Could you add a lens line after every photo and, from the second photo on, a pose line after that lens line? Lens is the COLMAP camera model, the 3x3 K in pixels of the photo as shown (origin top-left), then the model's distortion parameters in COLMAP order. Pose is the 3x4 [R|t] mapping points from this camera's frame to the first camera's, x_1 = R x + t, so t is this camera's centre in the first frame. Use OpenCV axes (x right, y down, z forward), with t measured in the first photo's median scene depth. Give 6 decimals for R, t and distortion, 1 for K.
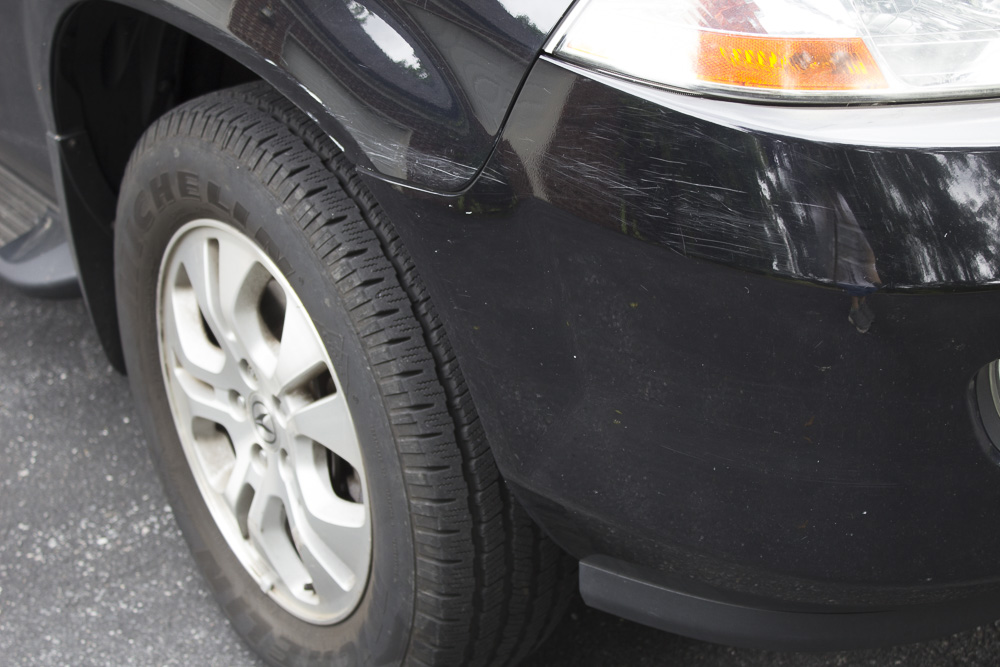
lens RADIAL K [[1785.0, 0, 500.0], [0, 1785.0, 333.5], [0, 0, 1]] dist [0.003944, -0.006685]
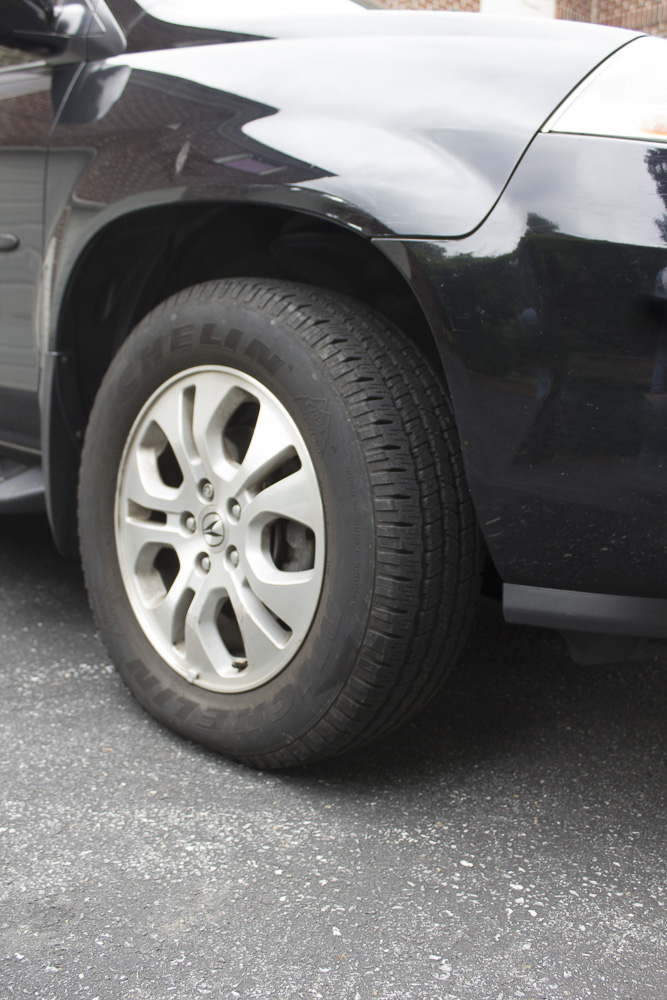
lens RADIAL K [[1000.2, 0, 333.5], [0, 1000.2, 500.0], [0, 0, 1]] dist [-0.115743, -0.000841]
pose [[0.979240, 0.079758, 0.186354, -0.200225], [-0.015622, 0.946298, -0.322918, 0.286437], [-0.202102, 0.313303, 0.927899, 0.328670]]
